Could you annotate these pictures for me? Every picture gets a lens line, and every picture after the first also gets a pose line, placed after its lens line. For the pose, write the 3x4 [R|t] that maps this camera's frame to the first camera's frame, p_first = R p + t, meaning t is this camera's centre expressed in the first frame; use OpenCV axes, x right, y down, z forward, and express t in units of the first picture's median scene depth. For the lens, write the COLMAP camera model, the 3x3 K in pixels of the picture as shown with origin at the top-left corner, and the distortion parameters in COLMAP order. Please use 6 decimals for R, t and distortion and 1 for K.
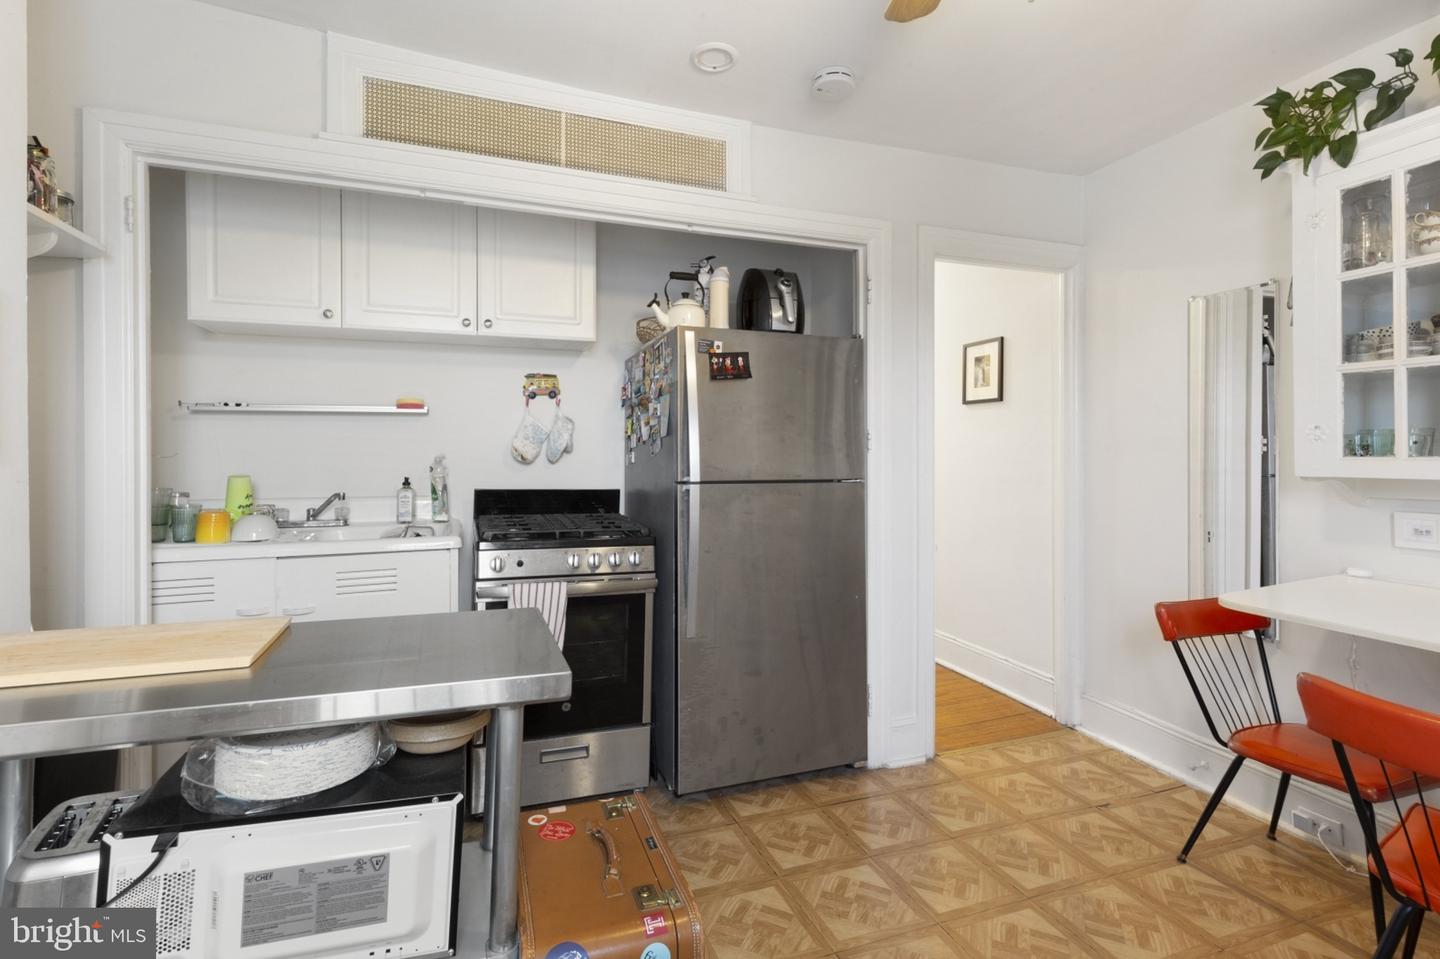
lens RADIAL K [[661.7, 0, 707.3], [0, 661.7, 450.7], [0, 0, 1]] dist [0.002738, -0.000742]
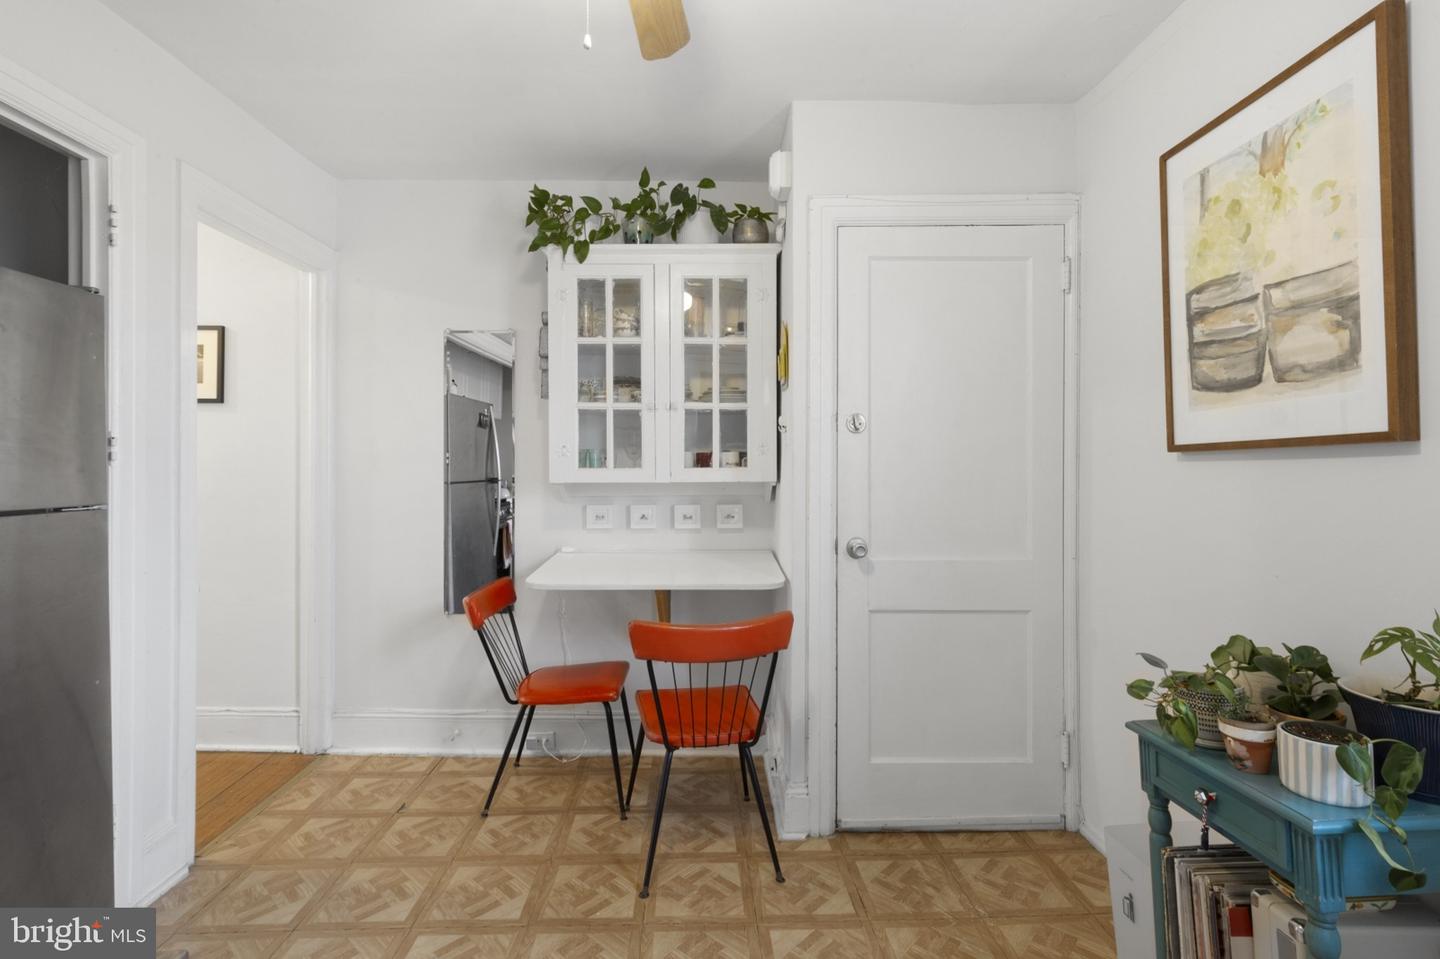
lens RADIAL K [[661.7, 0, 712.2], [0, 661.7, 464.4], [0, 0, 1]] dist [0.002738, -0.000742]
pose [[0.326965, -0.000372, 0.945036, -0.200062], [-0.003758, 0.999992, 0.001694, -0.001492], [-0.945029, -0.004106, 0.326961, 0.193838]]
